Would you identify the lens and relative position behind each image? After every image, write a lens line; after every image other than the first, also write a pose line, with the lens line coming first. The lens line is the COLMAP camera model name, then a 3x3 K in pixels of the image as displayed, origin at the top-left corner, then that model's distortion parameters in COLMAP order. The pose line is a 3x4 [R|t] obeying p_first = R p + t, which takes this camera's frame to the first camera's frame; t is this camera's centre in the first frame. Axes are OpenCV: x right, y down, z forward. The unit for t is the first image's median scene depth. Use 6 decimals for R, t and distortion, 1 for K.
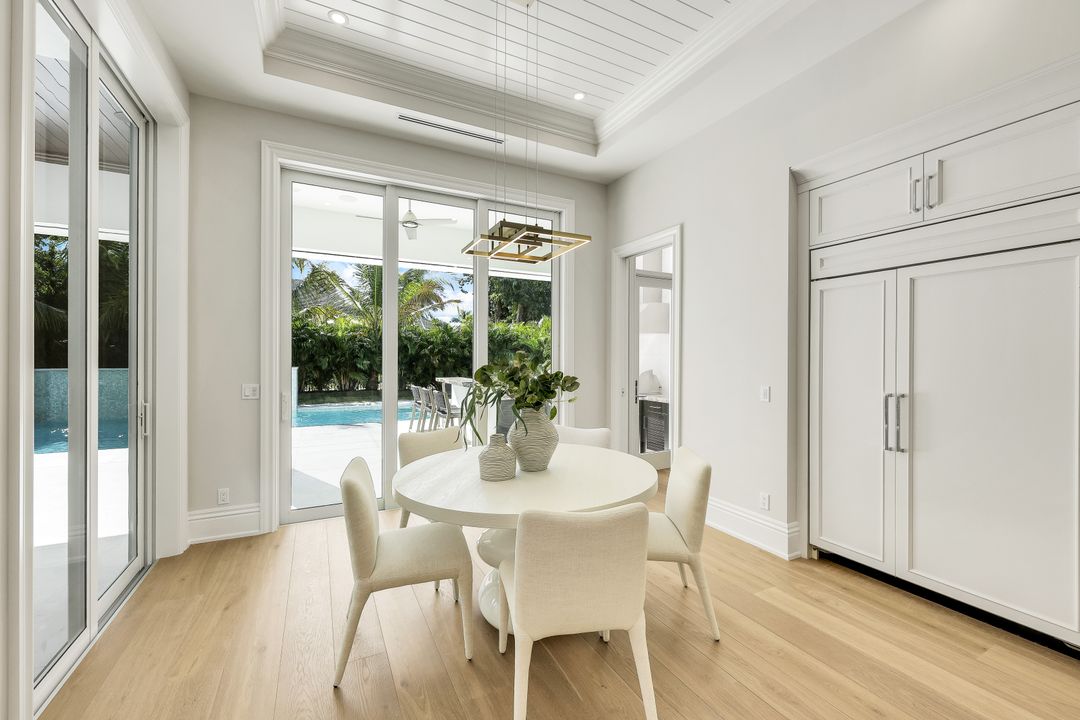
lens RADIAL K [[434.7, 0, 540.0], [0, 434.7, 360.0], [0, 0, 1]] dist [0.000358, 0.000272]
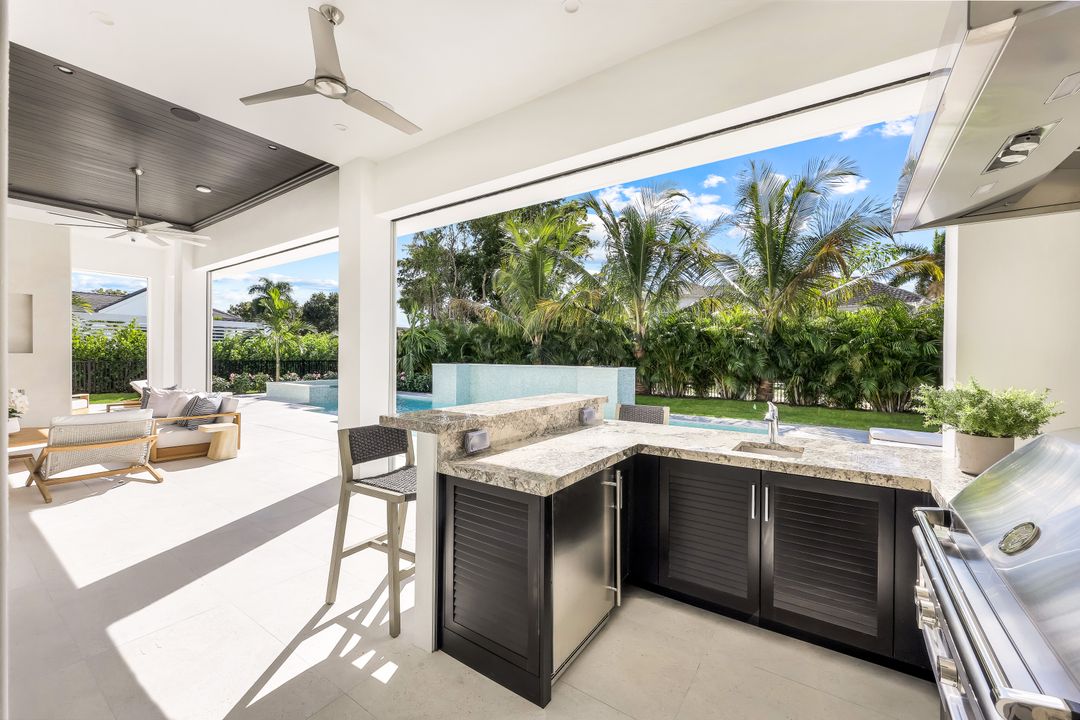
lens RADIAL K [[434.7, 0, 540.0], [0, 434.7, 360.0], [0, 0, 1]] dist [0.000358, 0.000272]
pose [[0.467661, 0.008642, -0.883866, 0.312120], [-0.012056, 0.999922, 0.003398, 0.003620], [0.883826, 0.009067, 0.467728, 1.124537]]
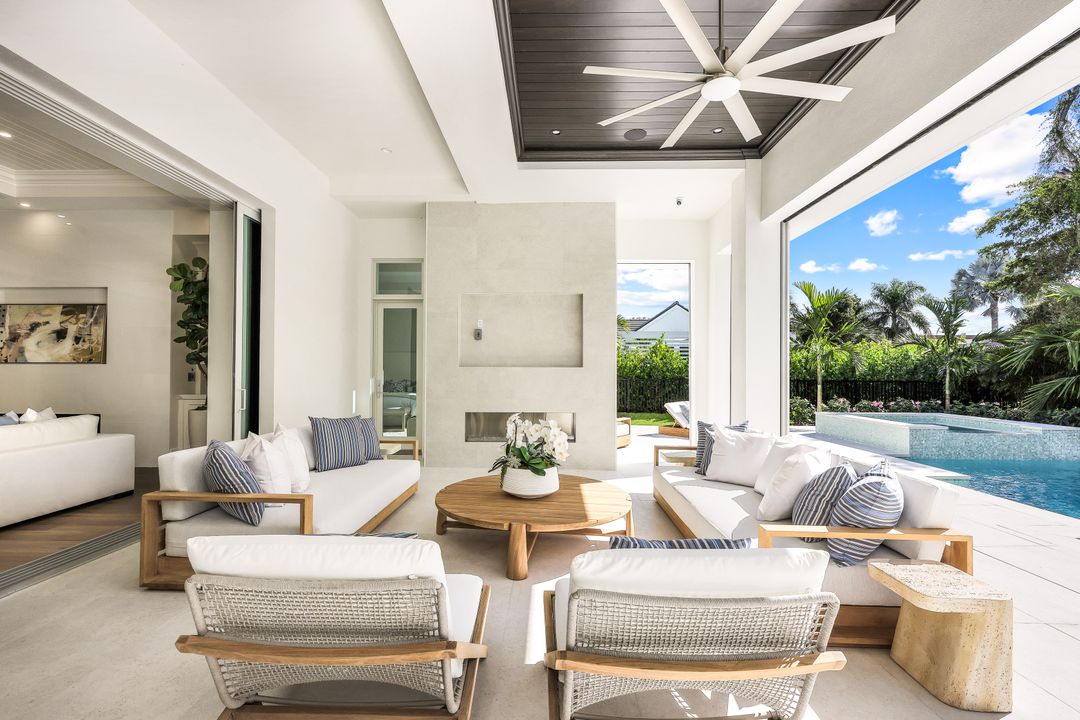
lens RADIAL K [[475.1, 0, 540.4], [0, 475.1, 368.5], [0, 0, 1]] dist [0.000094, 0.000215]
pose [[-0.475327, -0.012967, -0.879713, -0.662436], [-0.014195, 0.999874, -0.007068, 0.021407], [0.879694, 0.009128, -0.475452, 0.787521]]
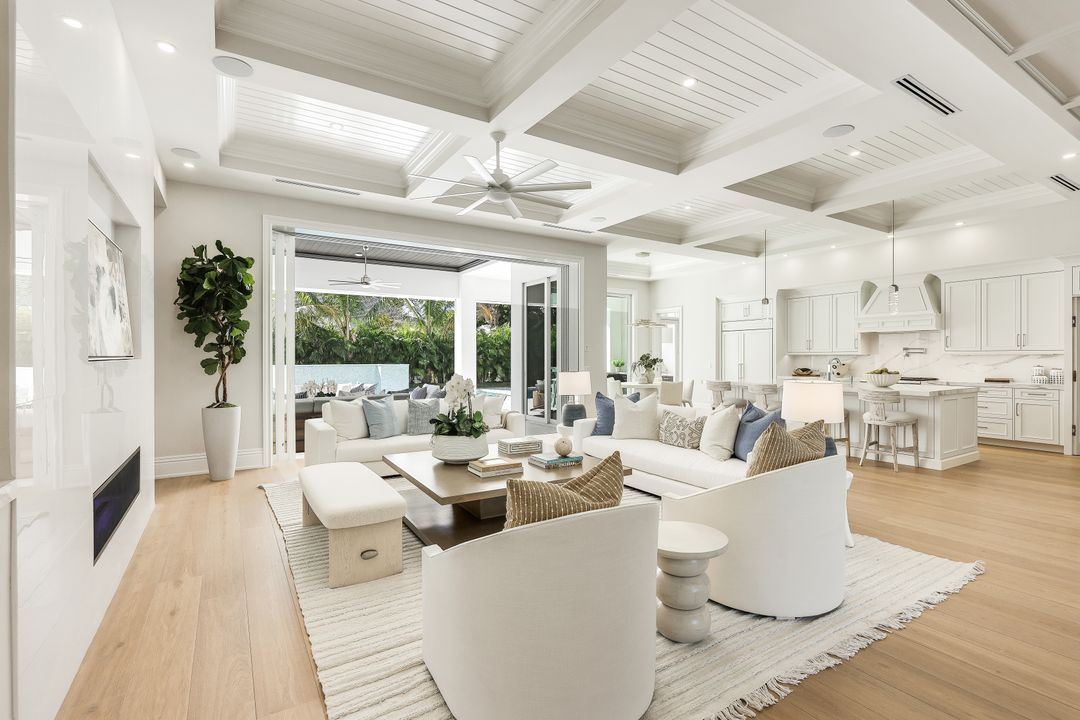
lens RADIAL K [[501.4, 0, 540.0], [0, 501.4, 360.0], [0, 0, 1]] dist [0.000329, -0.000138]
pose [[0.996050, -0.004909, 0.088653, -0.674807], [0.005099, 0.999985, -0.001920, 0.022959], [-0.088642, 0.002364, 0.996061, -1.646174]]
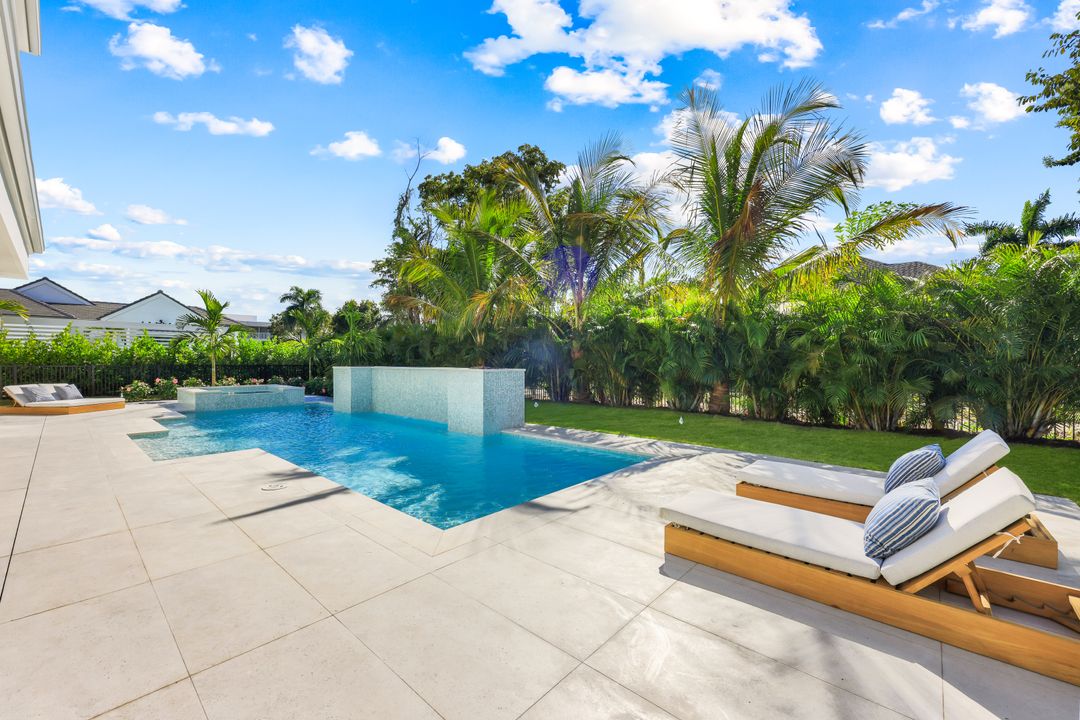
lens RADIAL K [[434.7, 0, 540.0], [0, 434.7, 360.0], [0, 0, 1]] dist [0.000358, 0.000272]
pose [[0.351750, -0.005665, -0.936077, 0.224953], [-0.005759, 0.999950, -0.008216, 0.022142], [0.936076, 0.008281, 0.351700, 2.057463]]
